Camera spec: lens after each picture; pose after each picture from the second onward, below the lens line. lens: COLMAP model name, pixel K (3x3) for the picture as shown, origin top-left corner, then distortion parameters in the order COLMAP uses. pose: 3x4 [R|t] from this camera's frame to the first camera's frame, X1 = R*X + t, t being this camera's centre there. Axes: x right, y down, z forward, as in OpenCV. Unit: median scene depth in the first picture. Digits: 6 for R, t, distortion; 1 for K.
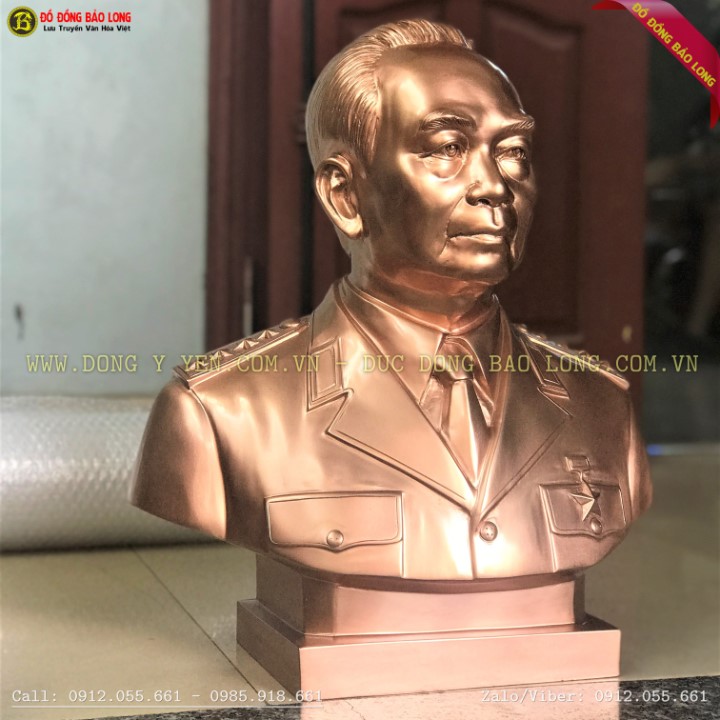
lens RADIAL K [[1578.3, 0, 360.2], [0, 1578.3, 306.3], [0, 0, 1]] dist [-0.078530, 0.237998]
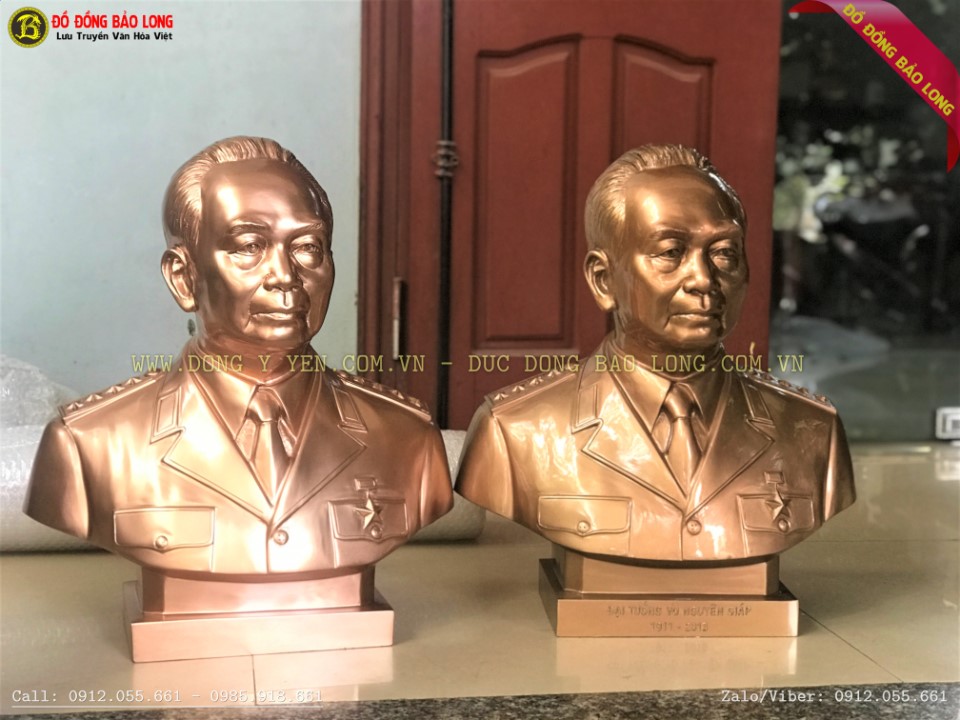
lens RADIAL K [[1573.8, 0, 480.0], [0, 1573.8, 360.0], [0, 0, 1]] dist [-0.004652, 0.244675]
pose [[0.999070, 0.009783, -0.042000, 0.294447], [-0.006617, 0.997171, 0.074880, -0.103048], [0.042614, -0.074532, 0.996308, -0.290336]]
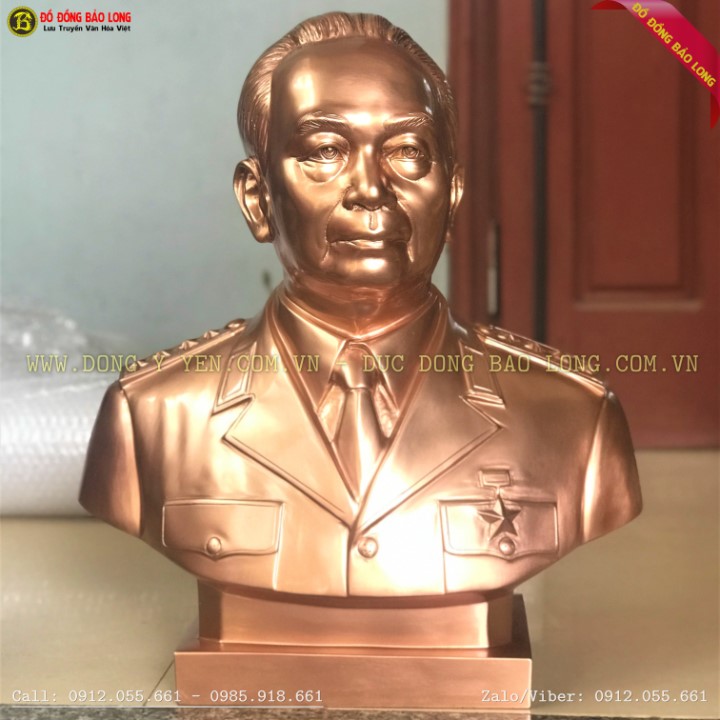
lens RADIAL K [[1603.4, 0, 360.5], [0, 1603.4, 253.3], [0, 0, 1]] dist [-0.099569, 0.312162]
pose [[0.930111, -0.003759, -0.367260, 0.426086], [0.009358, 0.999866, 0.013467, -0.049086], [0.367160, -0.015962, 0.930021, 0.089597]]
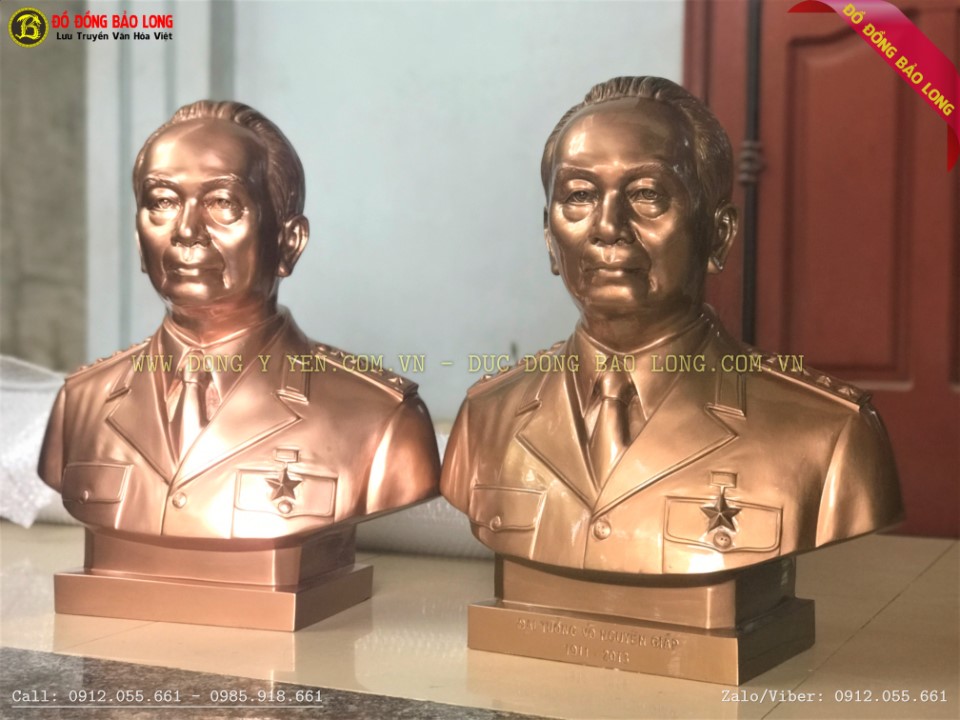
lens RADIAL K [[1573.8, 0, 480.0], [0, 1573.8, 360.0], [0, 0, 1]] dist [-0.004652, 0.244675]
pose [[0.803403, 0.020008, -0.595099, 1.011000], [-0.020029, 0.999778, 0.006574, 0.015358], [0.595098, 0.006638, 0.803625, 0.114091]]
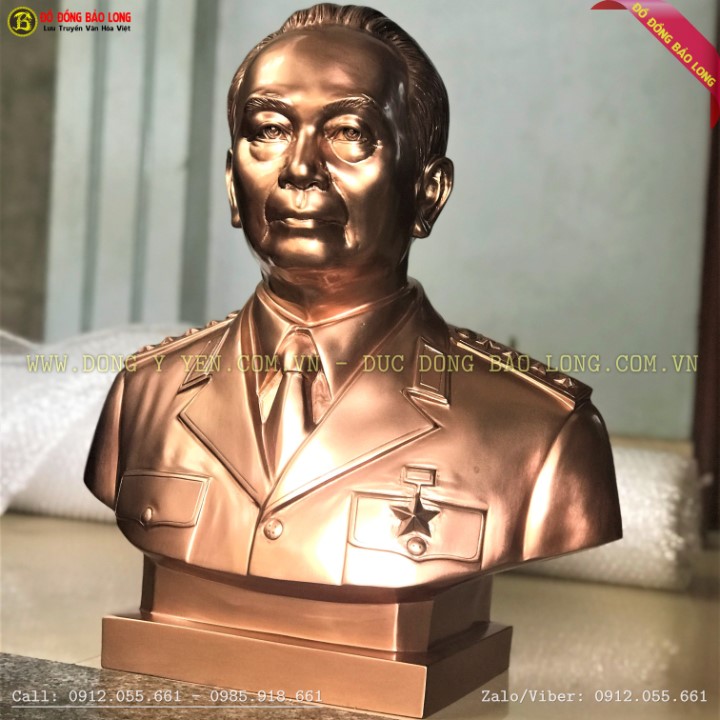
lens RADIAL K [[1578.3, 0, 360.2], [0, 1578.3, 306.3], [0, 0, 1]] dist [-0.078530, 0.237998]
pose [[0.747423, 0.025987, -0.663840, 0.729412], [-0.063930, 0.997411, -0.032934, 0.035977], [0.661266, 0.067055, 0.747149, 0.307965]]
